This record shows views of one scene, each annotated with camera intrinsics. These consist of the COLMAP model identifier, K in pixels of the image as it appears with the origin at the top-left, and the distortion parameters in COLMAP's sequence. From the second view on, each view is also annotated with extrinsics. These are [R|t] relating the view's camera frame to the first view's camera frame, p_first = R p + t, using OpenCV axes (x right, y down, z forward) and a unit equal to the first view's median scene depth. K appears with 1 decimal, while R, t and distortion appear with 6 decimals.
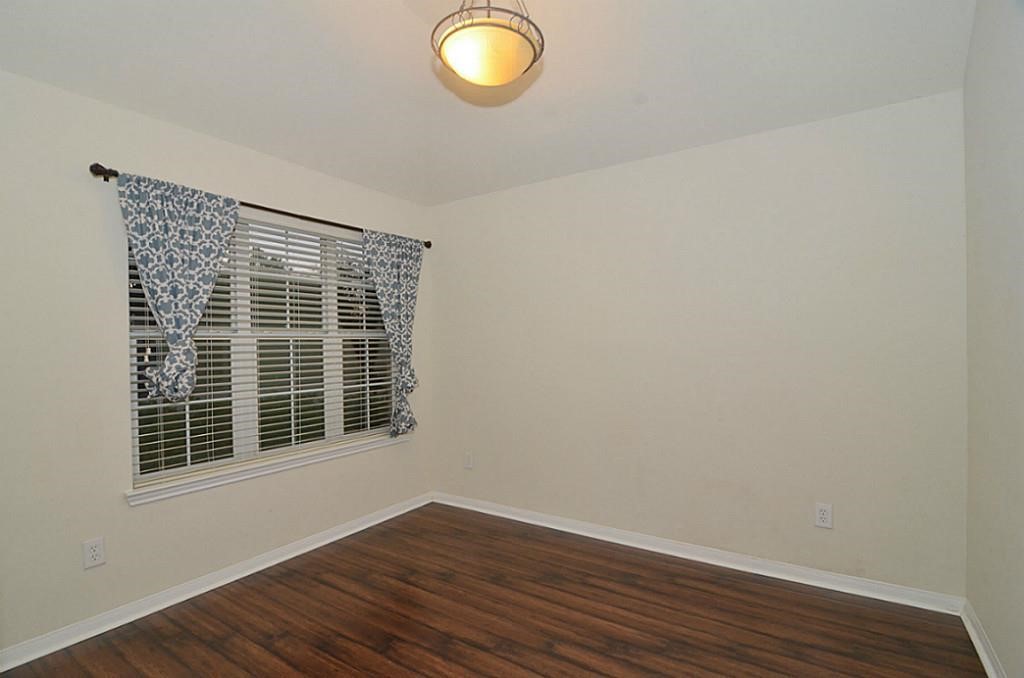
lens RADIAL K [[489.4, 0, 510.0], [0, 489.4, 339.2], [0, 0, 1]] dist [-0.014209, -0.005710]
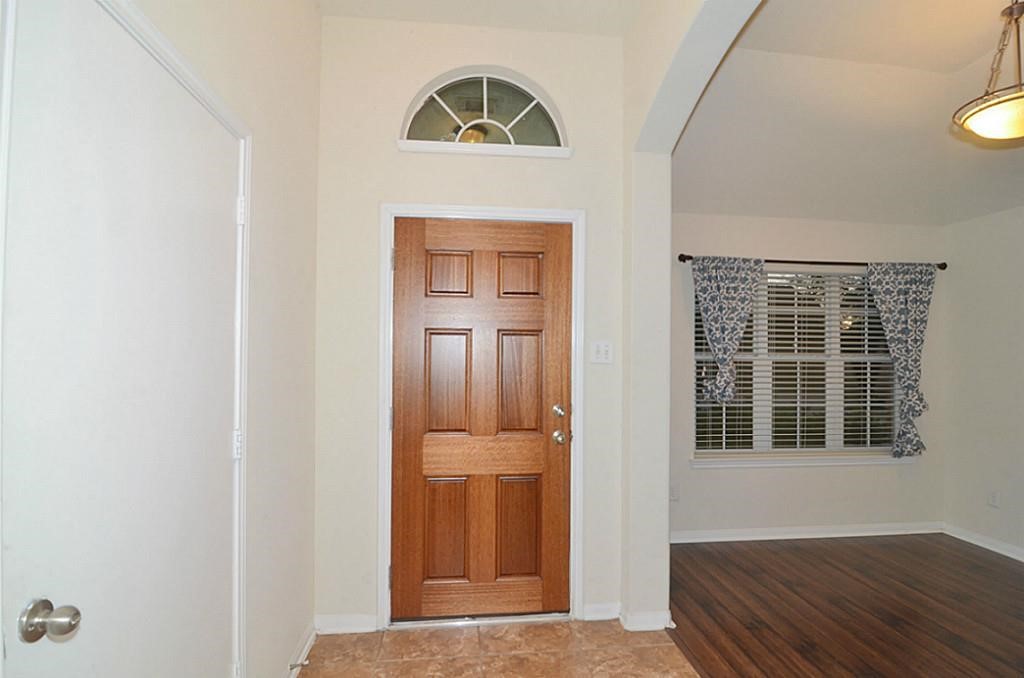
lens RADIAL K [[489.4, 0, 505.3], [0, 489.4, 349.2], [0, 0, 1]] dist [-0.014209, -0.005710]
pose [[0.630221, 0.011995, -0.776323, 0.040101], [-0.012264, 0.999910, 0.005494, -0.031374], [0.776319, 0.006058, 0.630311, -0.379141]]
